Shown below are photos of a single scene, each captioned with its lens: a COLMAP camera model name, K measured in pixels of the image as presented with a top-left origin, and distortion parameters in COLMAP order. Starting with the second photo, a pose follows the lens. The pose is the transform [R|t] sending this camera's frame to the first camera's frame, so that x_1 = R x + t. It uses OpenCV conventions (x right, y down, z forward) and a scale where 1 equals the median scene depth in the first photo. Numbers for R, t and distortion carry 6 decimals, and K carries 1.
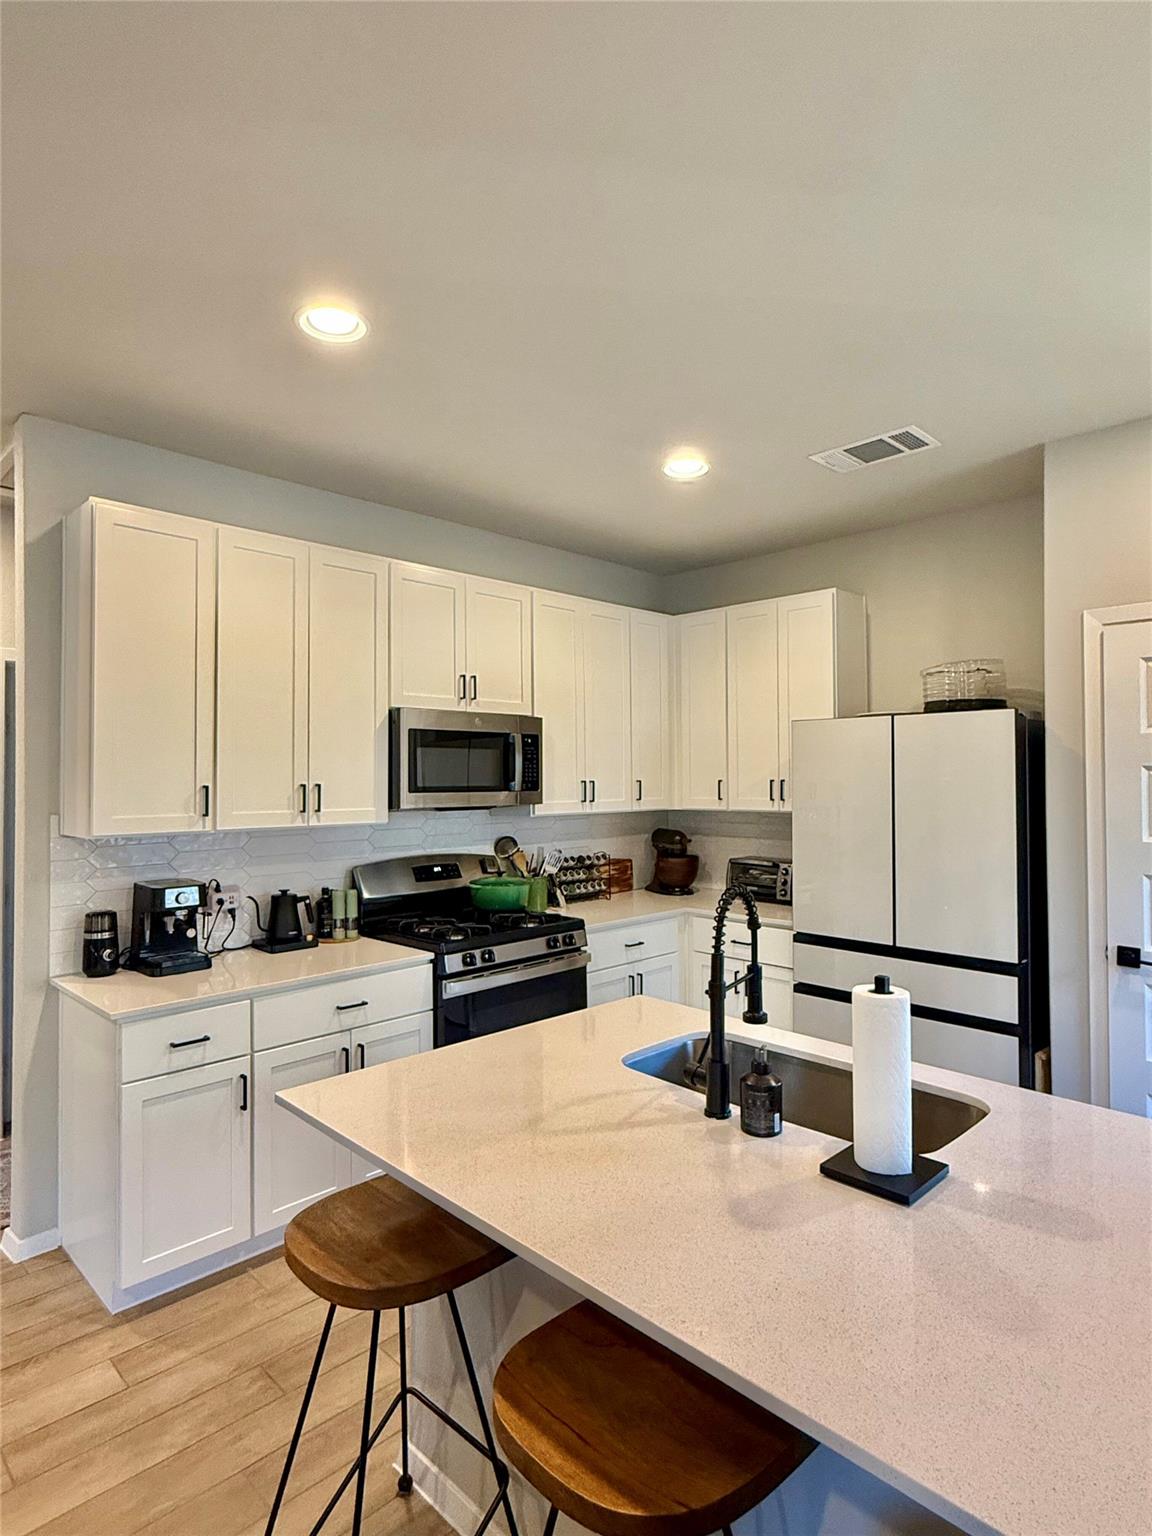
lens RADIAL K [[849.4, 0, 576.0], [0, 849.4, 768.0], [0, 0, 1]] dist [0.000887, -0.000710]
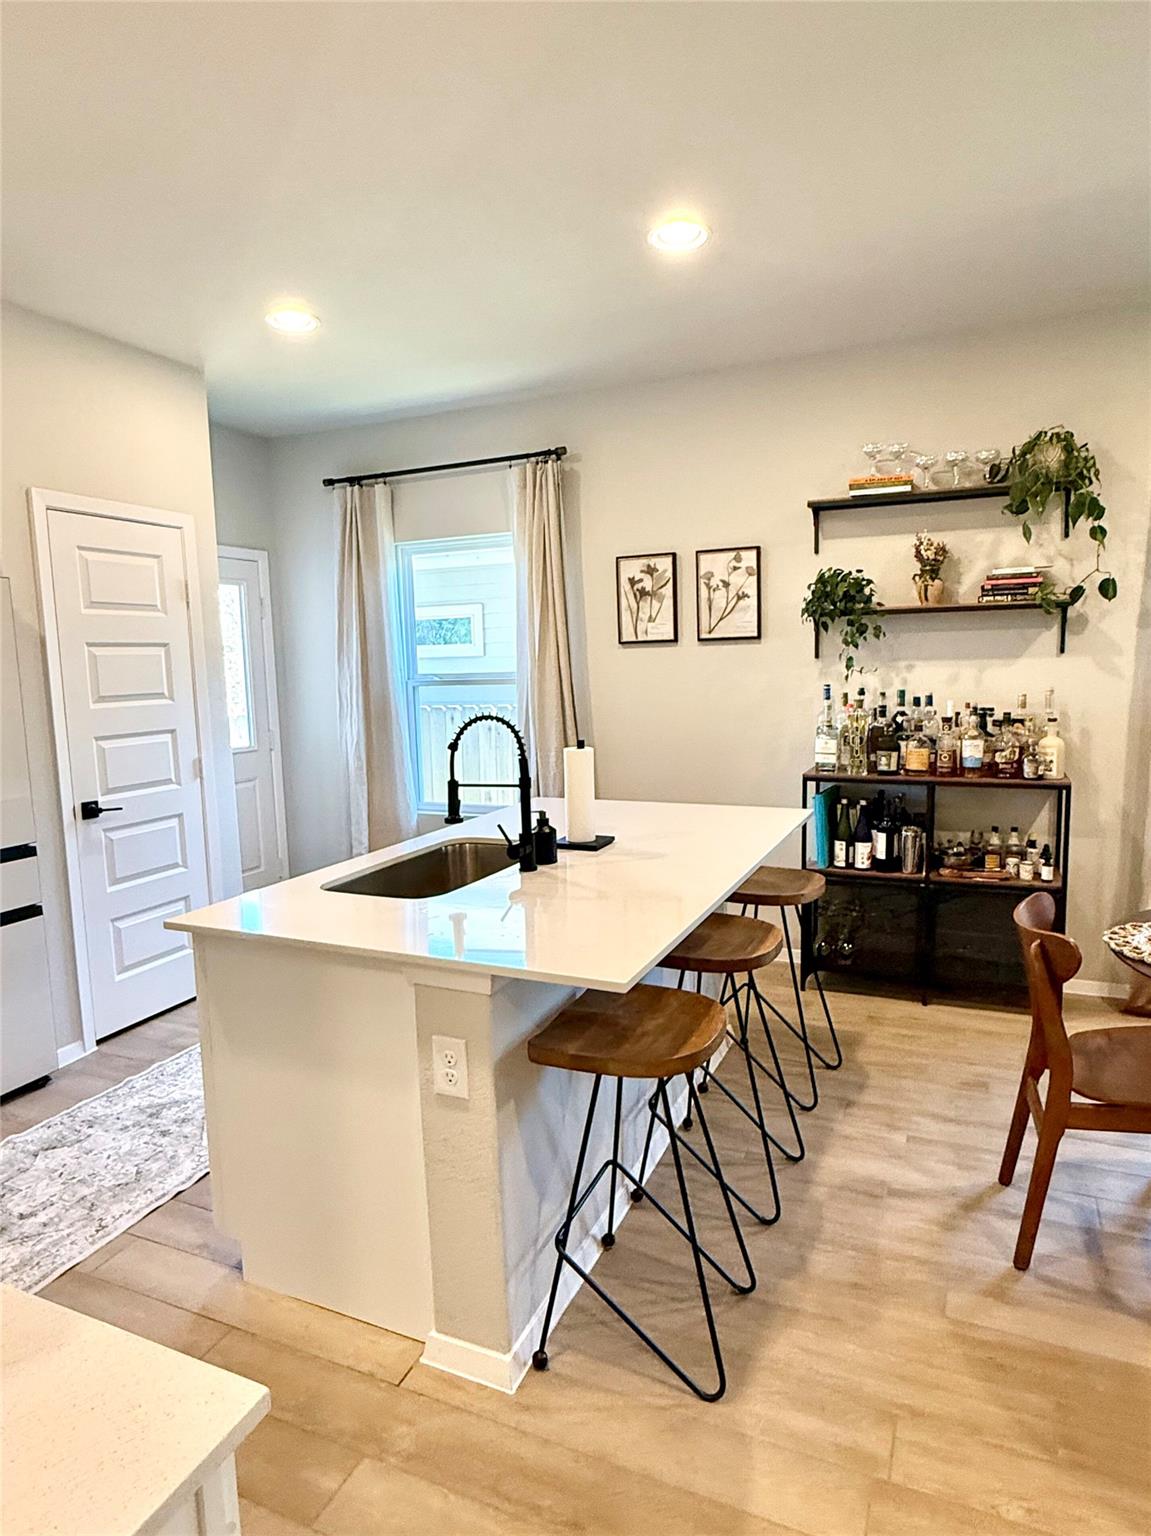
lens RADIAL K [[900.1, 0, 578.6], [0, 900.1, 763.9], [0, 0, 1]] dist [0.002370, 0.000661]
pose [[-0.361913, -0.094587, 0.927401, -0.602682], [0.017891, 0.993951, 0.108357, 0.034764], [-0.932040, 0.055807, -0.358031, 0.696424]]
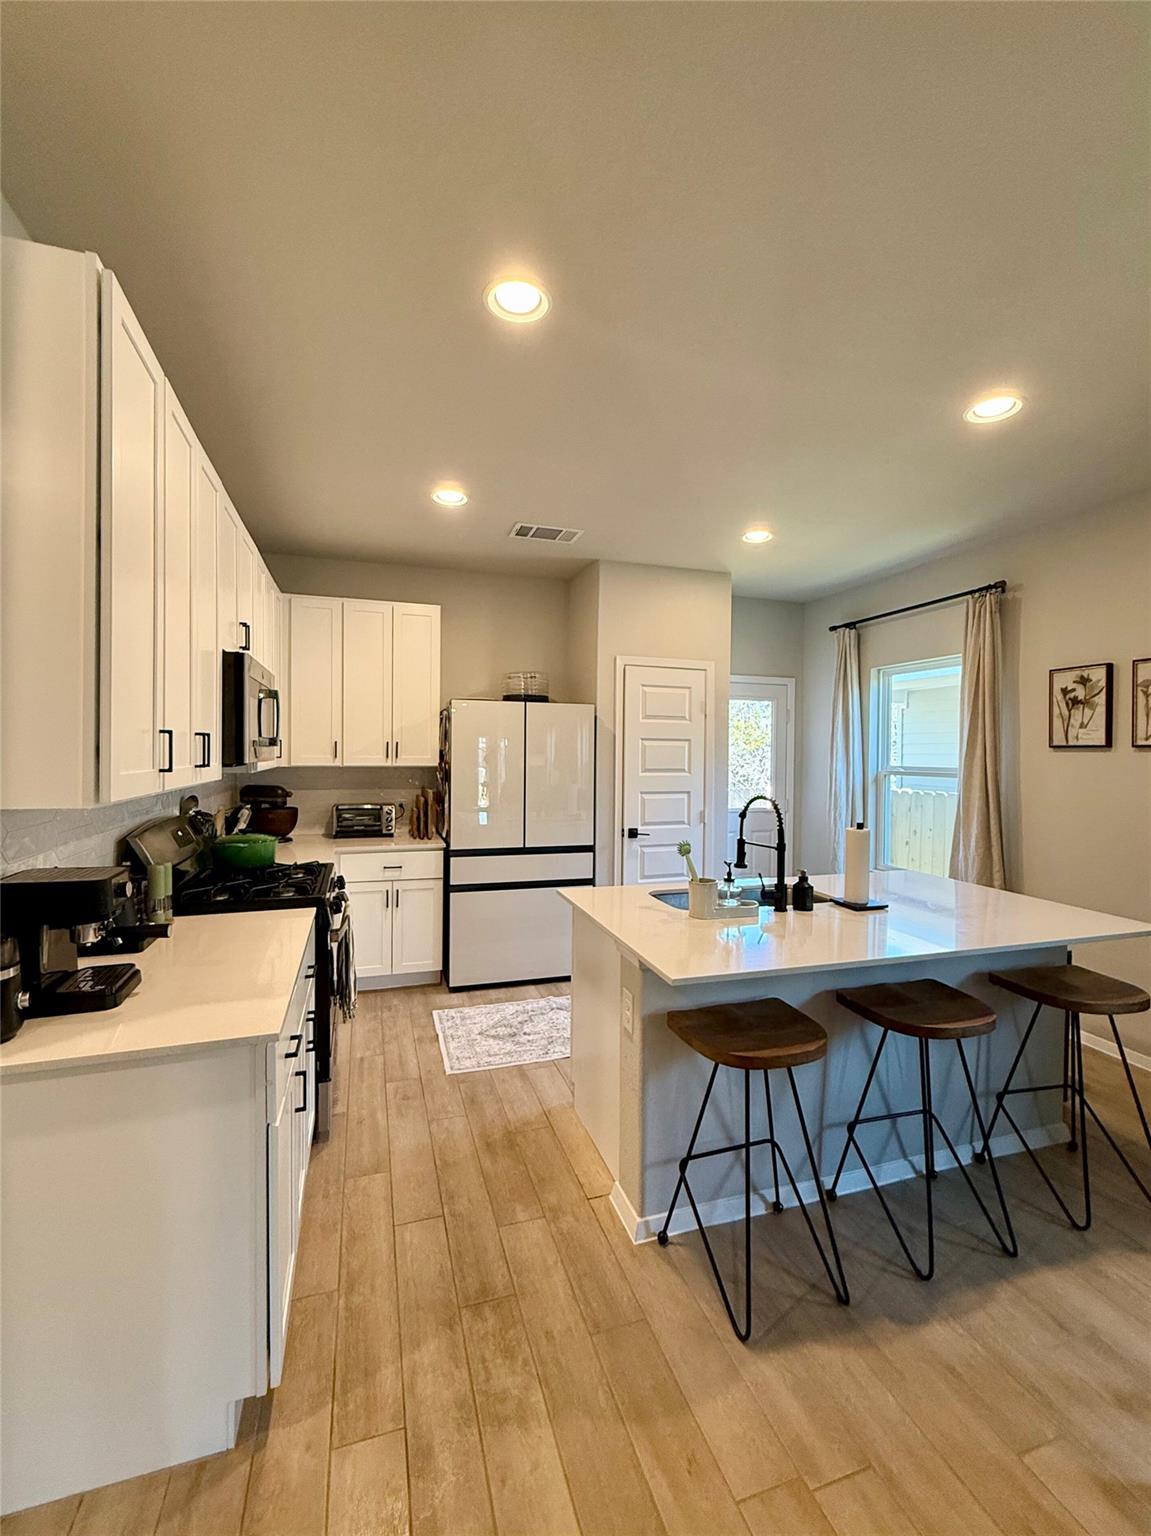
lens RADIAL K [[650.3, 0, 579.6], [0, 650.3, 763.8], [0, 0, 1]] dist [0.003302, 0.000121]
pose [[0.450462, -0.008097, 0.892759, -0.662749], [-0.022730, 0.999531, 0.020535, 0.025630], [-0.892506, -0.029543, 0.450066, 0.361936]]
